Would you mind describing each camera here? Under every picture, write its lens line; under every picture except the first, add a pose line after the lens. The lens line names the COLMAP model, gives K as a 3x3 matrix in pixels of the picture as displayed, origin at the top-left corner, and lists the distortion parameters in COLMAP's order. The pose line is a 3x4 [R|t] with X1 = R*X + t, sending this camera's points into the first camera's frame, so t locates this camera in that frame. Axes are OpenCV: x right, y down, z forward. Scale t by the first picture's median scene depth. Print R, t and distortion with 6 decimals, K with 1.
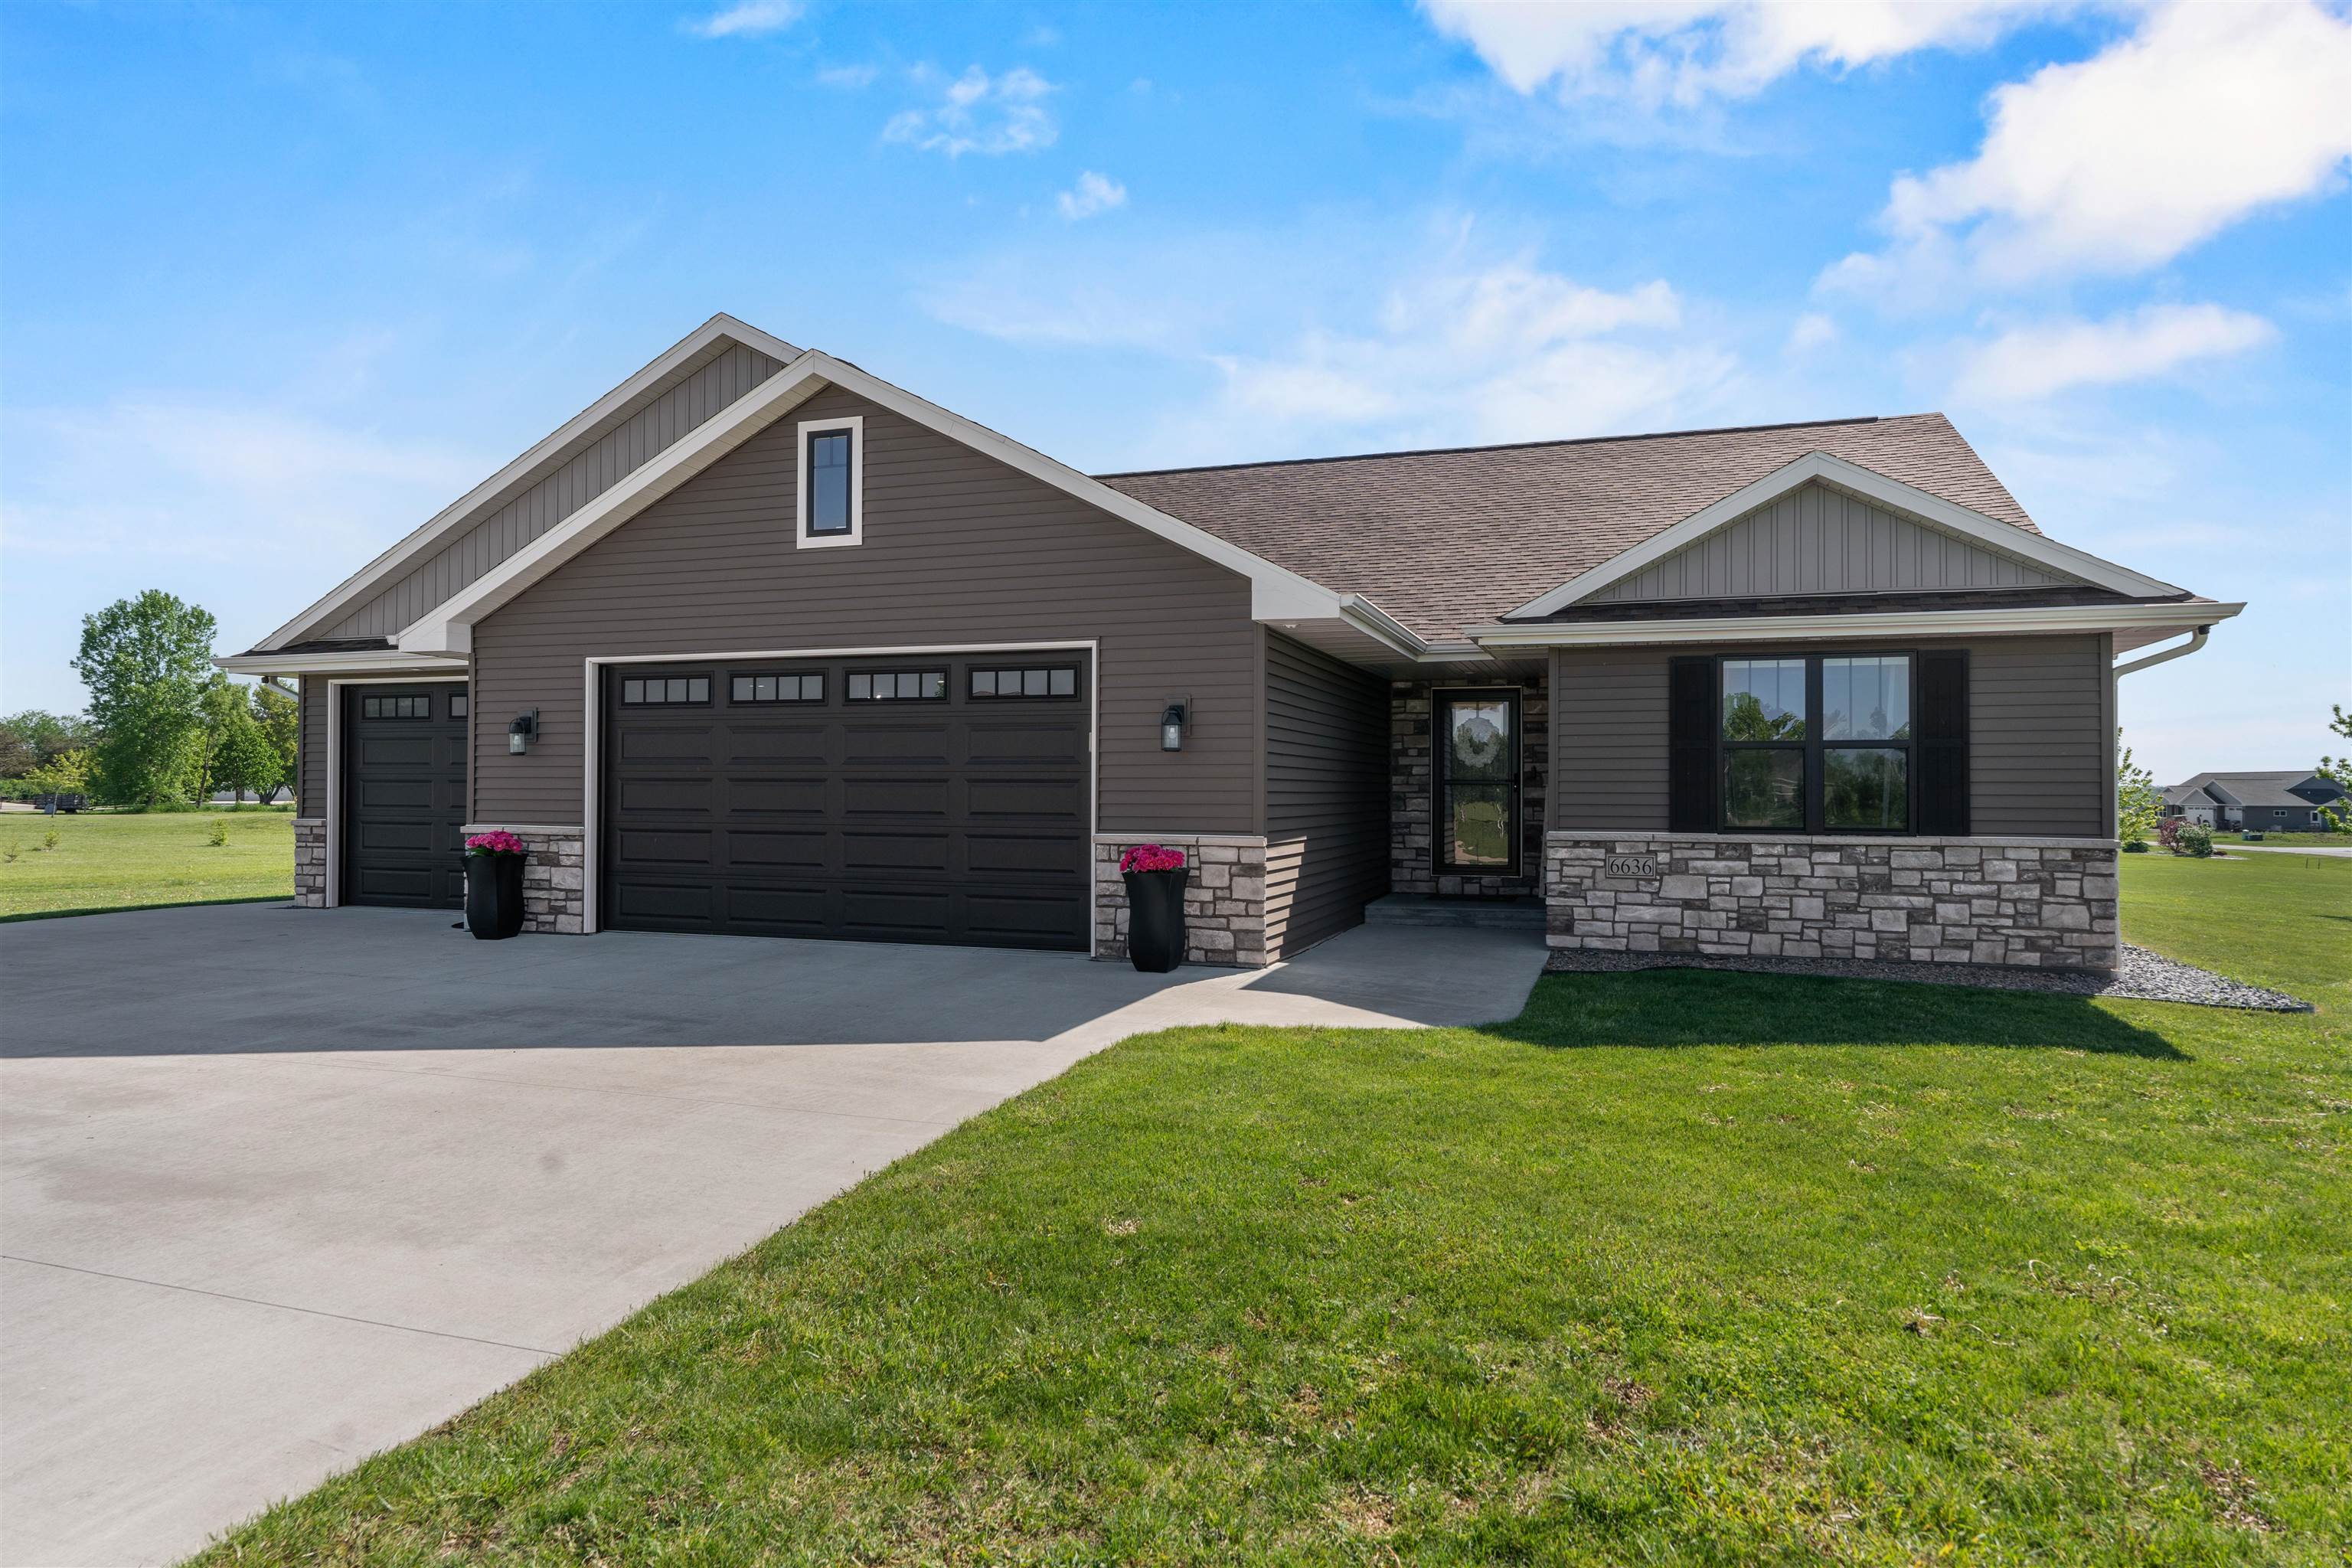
lens RADIAL K [[1422.4, 0, 1162.5], [0, 1422.4, 775.9], [0, 0, 1]] dist [0.006101, 0.002691]
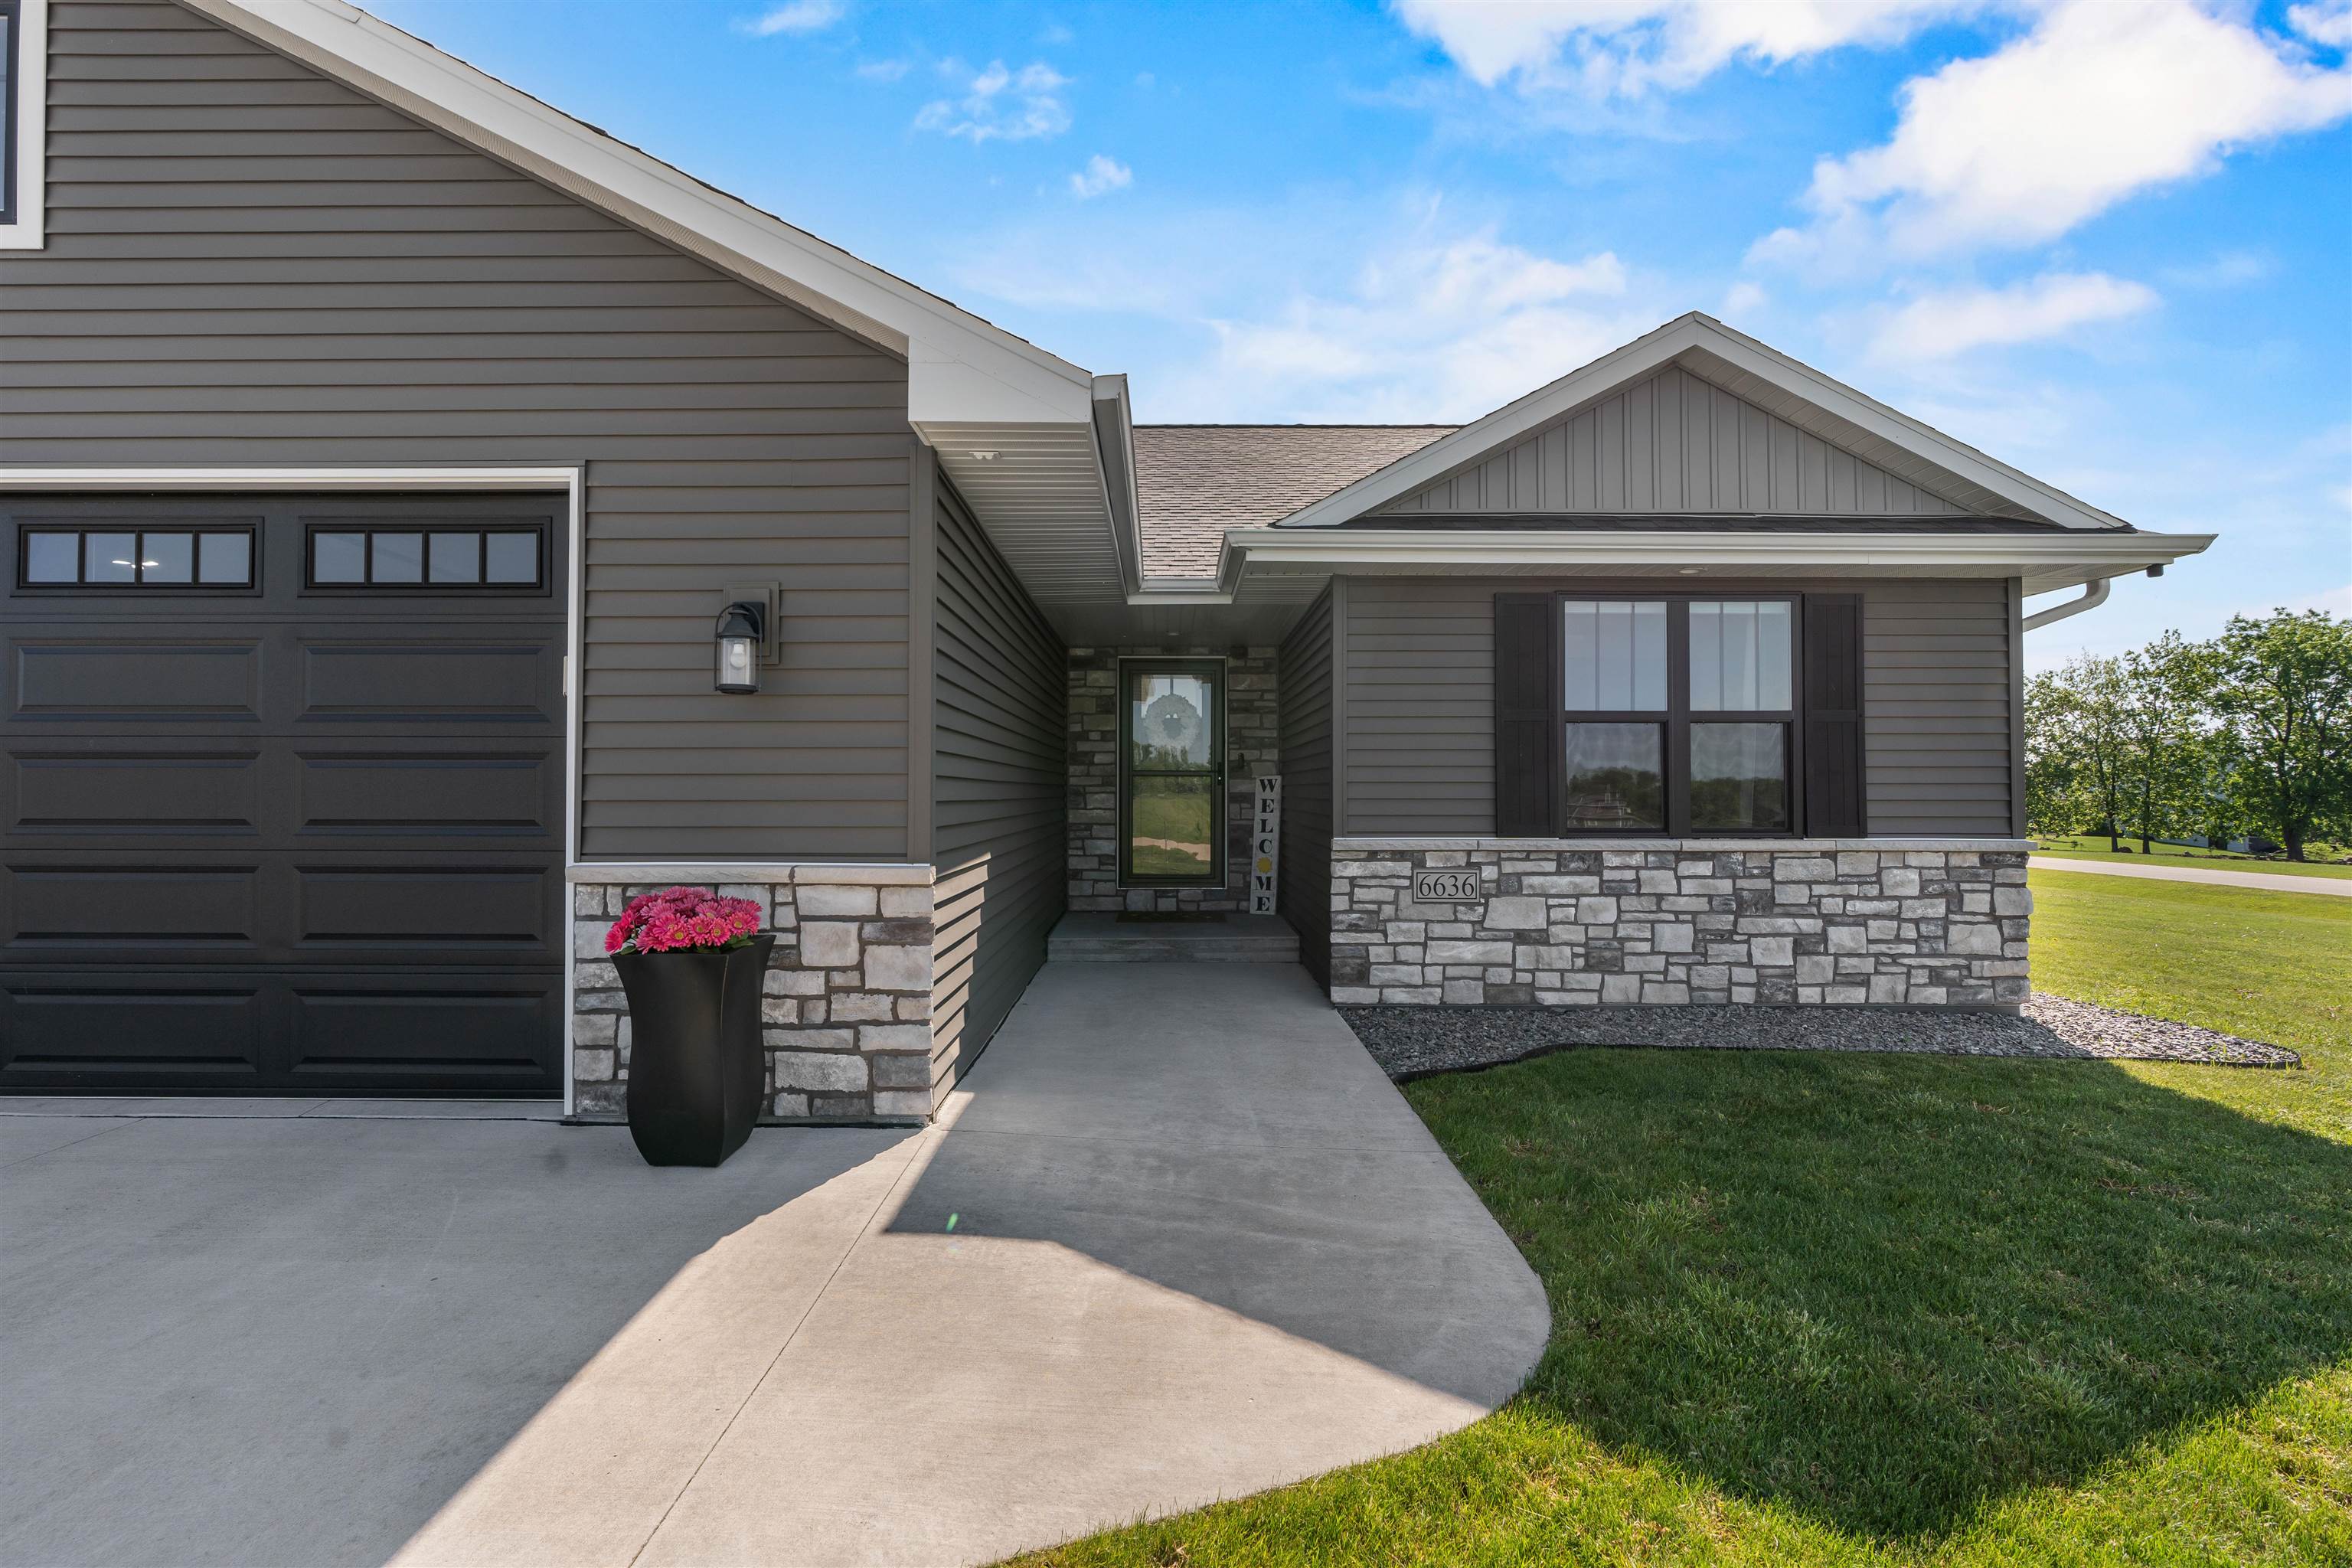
lens RADIAL K [[1064.0, 0, 1163.8], [0, 1064.0, 775.5], [0, 0, 1]] dist [-0.005749, 0.001941]
pose [[0.946415, 0.002589, 0.322942, 0.025102], [-0.000952, 0.999986, -0.005227, 0.011702], [-0.322951, 0.004639, 0.946404, 0.557009]]
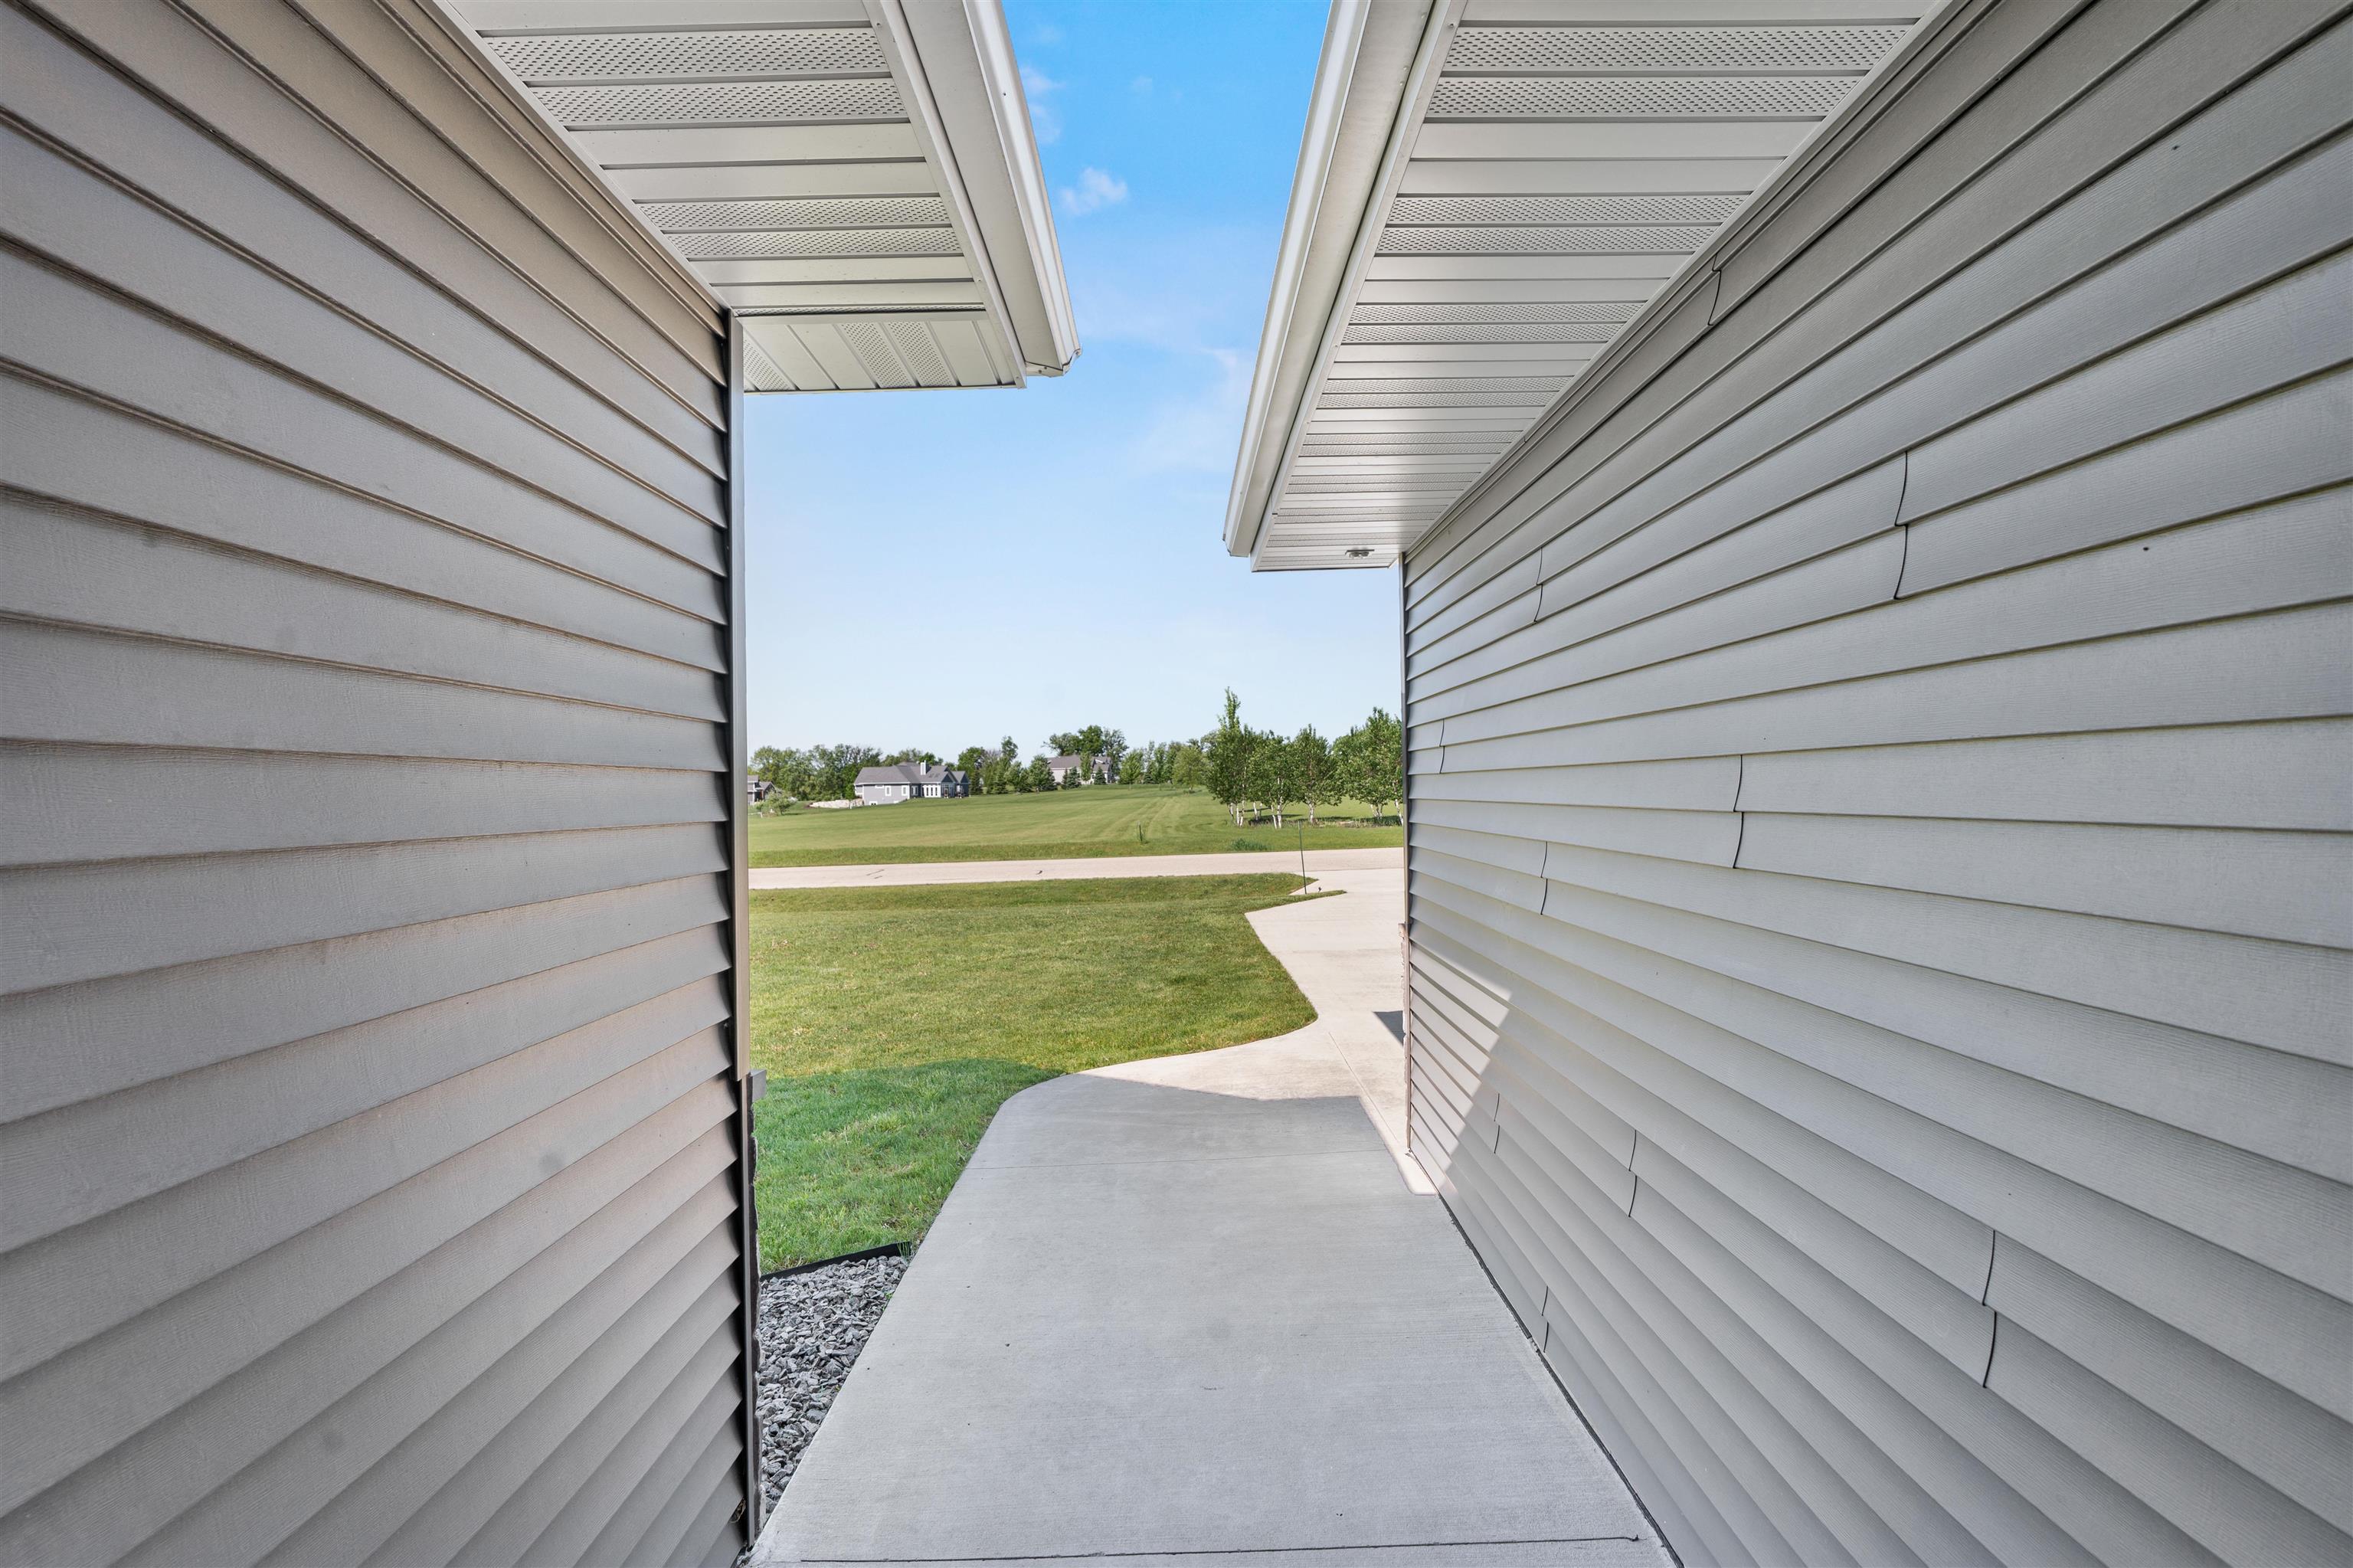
lens RADIAL K [[1064.5, 0, 1178.8], [0, 1064.5, 786.1], [0, 0, 1]] dist [-0.005749, 0.001941]
pose [[-0.945875, 0.004383, -0.324502, 0.333448], [0.008089, 0.999917, -0.010072, -0.014571], [0.324430, -0.012152, -0.945832, 1.427109]]
